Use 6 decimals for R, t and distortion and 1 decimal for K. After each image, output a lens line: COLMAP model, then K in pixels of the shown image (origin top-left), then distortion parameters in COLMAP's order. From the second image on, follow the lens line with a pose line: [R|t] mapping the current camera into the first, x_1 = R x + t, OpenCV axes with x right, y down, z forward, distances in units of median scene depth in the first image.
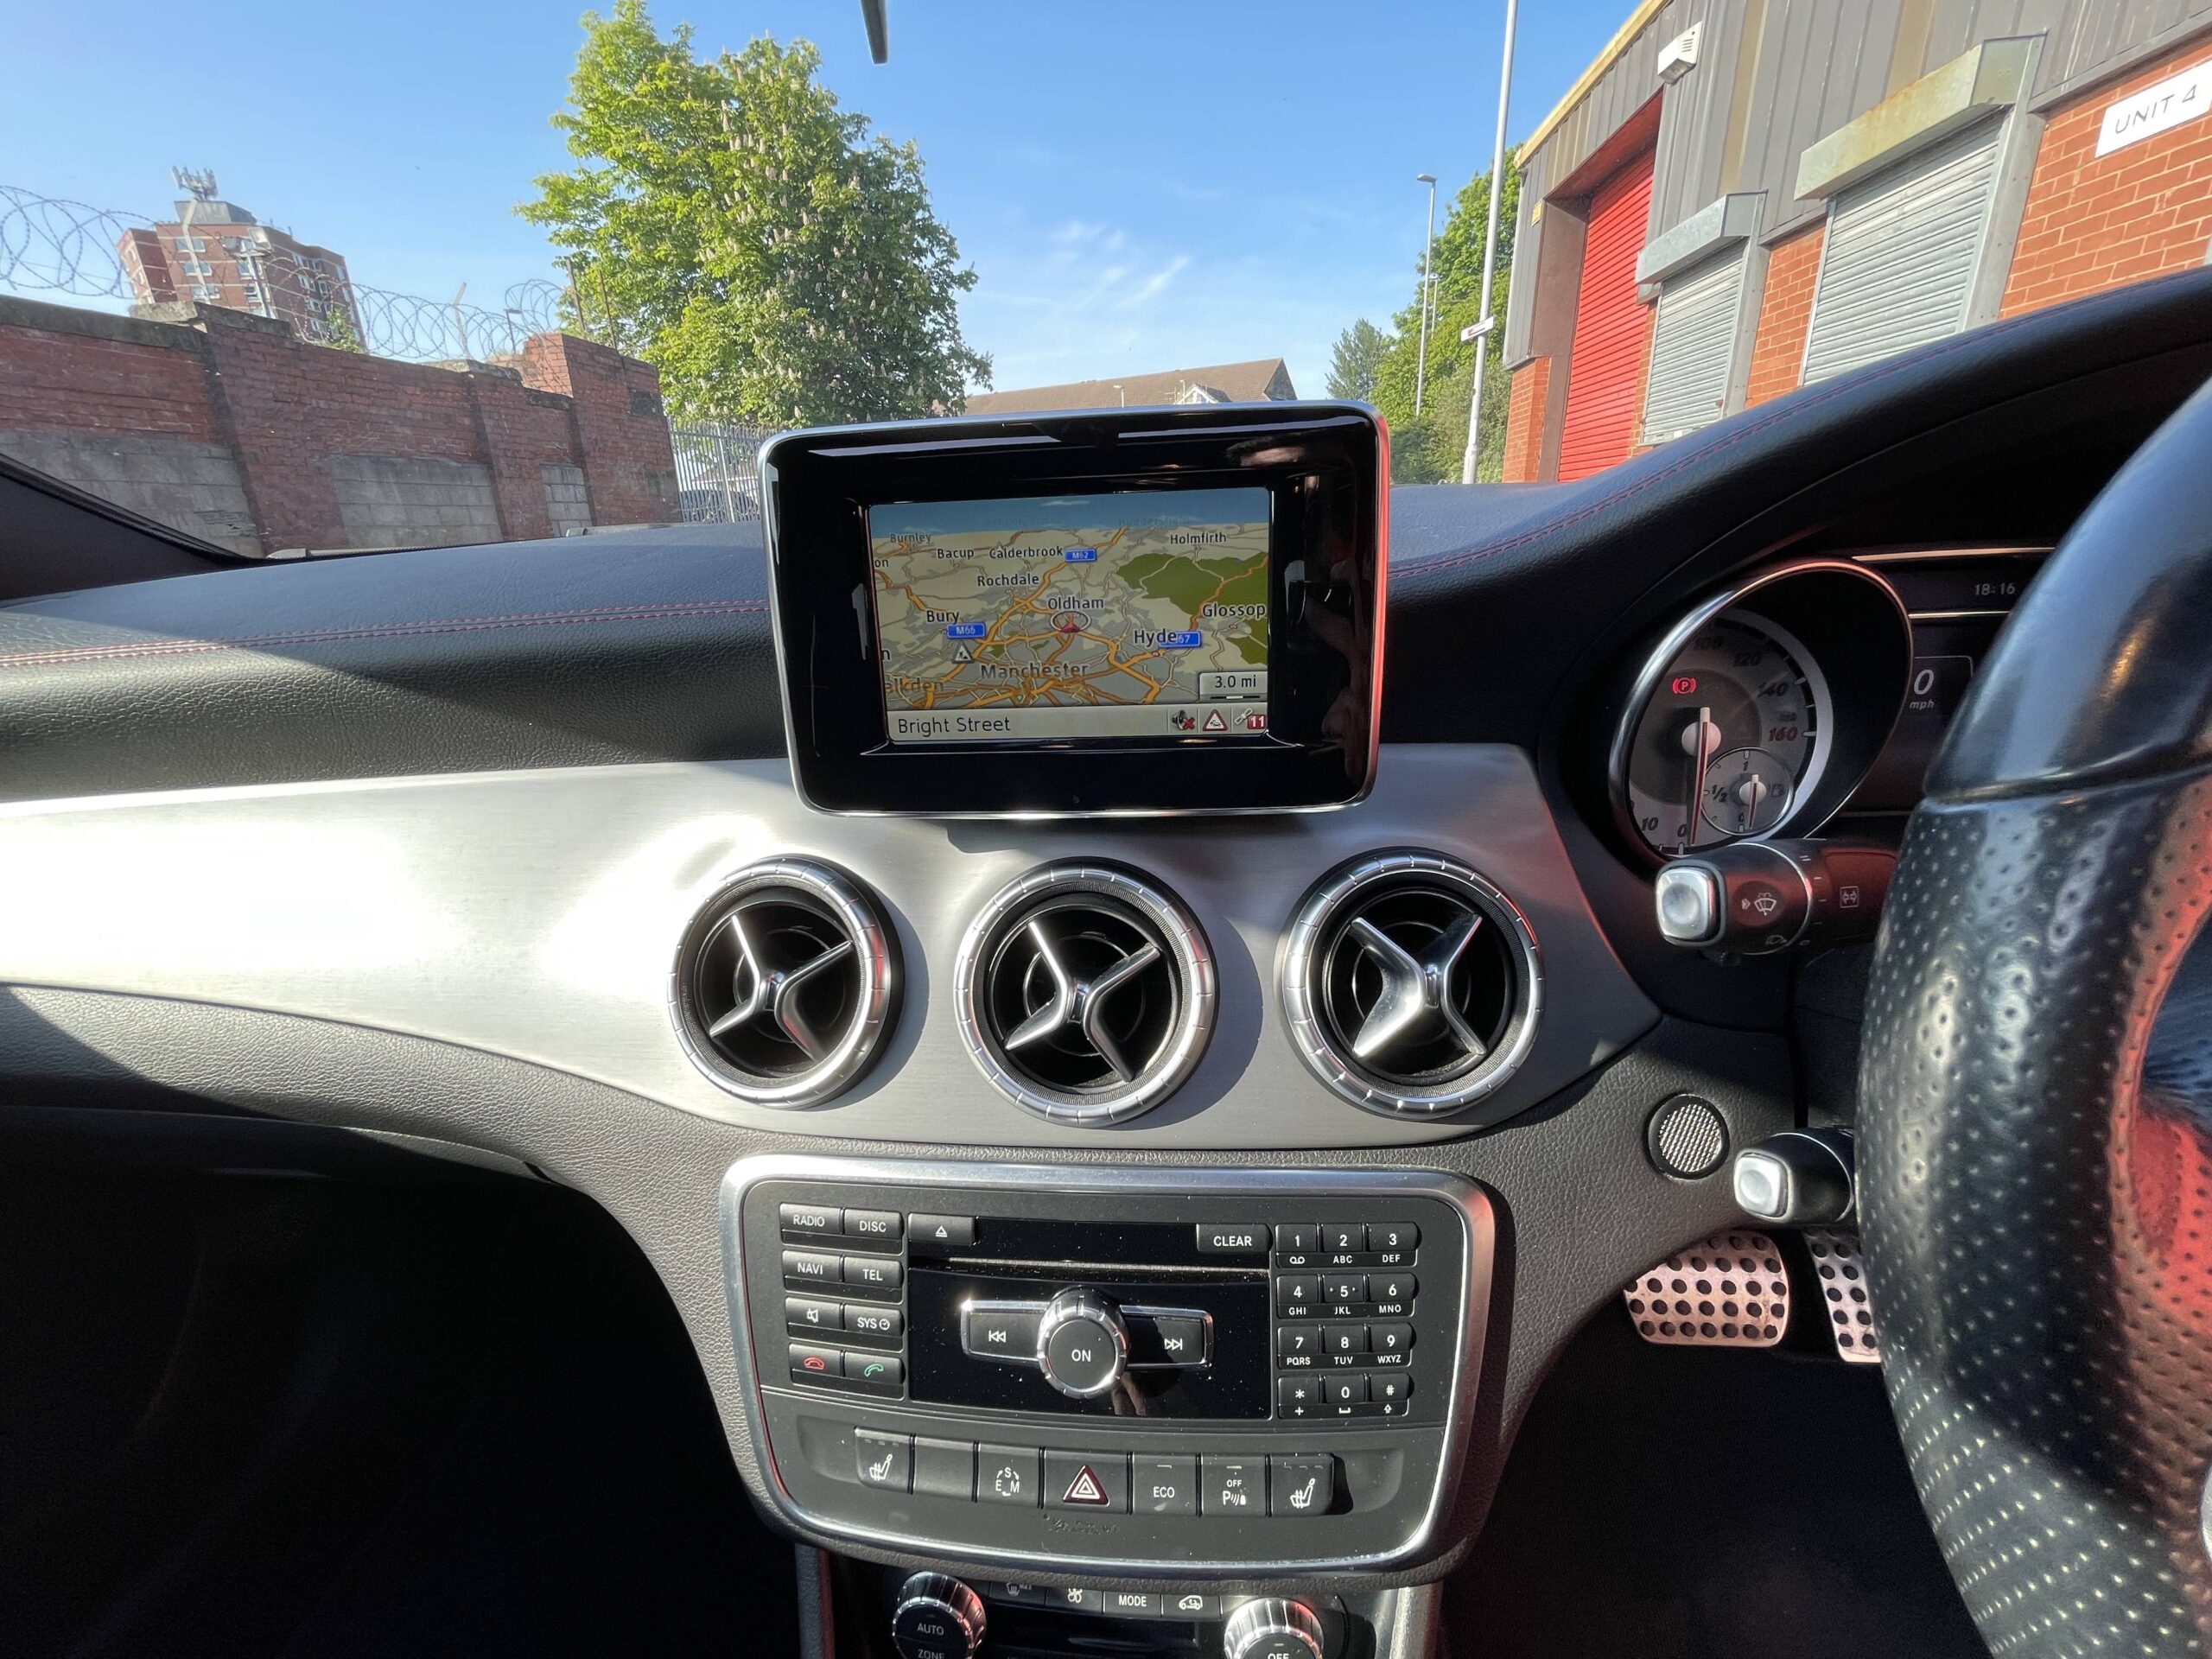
lens RADIAL K [[892.5, 0, 1106.2], [0, 892.5, 840.3], [0, 0, 1]] dist [0.000816, 0.000075]
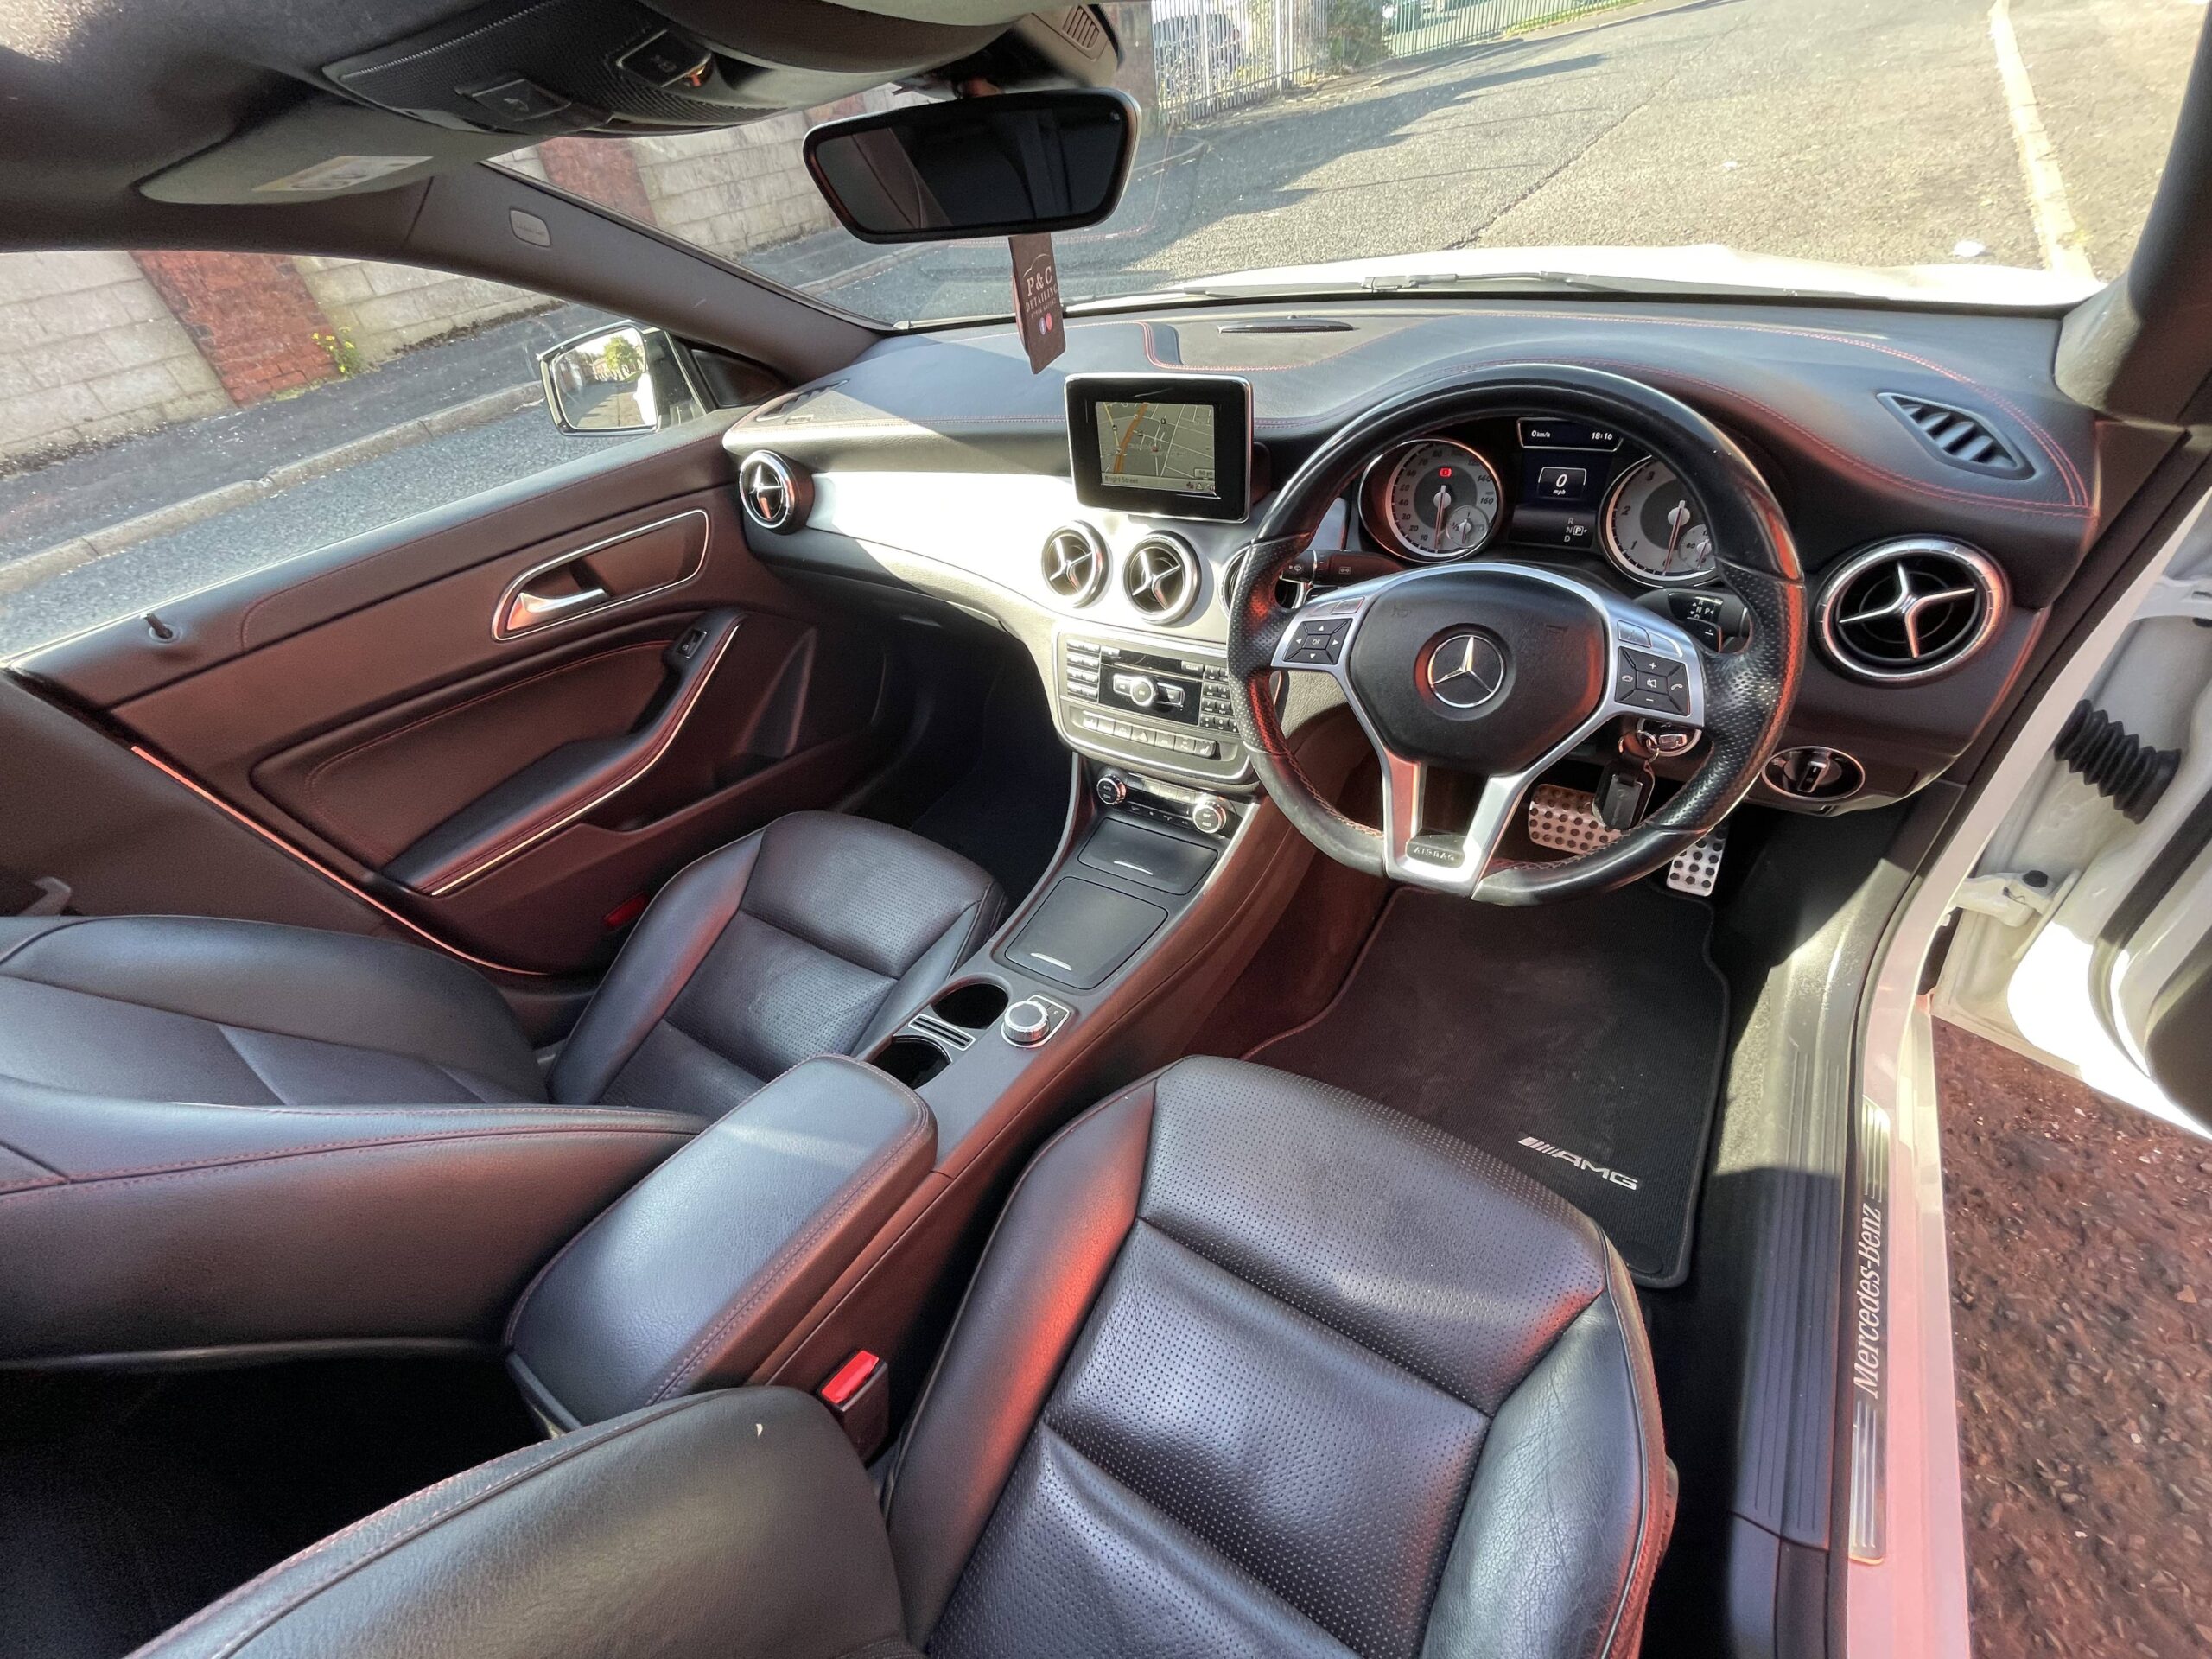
lens RADIAL K [[892.5, 0, 1106.2], [0, 892.5, 840.3], [0, 0, 1]] dist [0.000816, 0.000075]
pose [[0.889823, 0.232376, -0.392705, 1.165180], [-0.060432, 0.913048, 0.403350, -0.217009], [0.452287, -0.335178, 0.826494, -1.783051]]
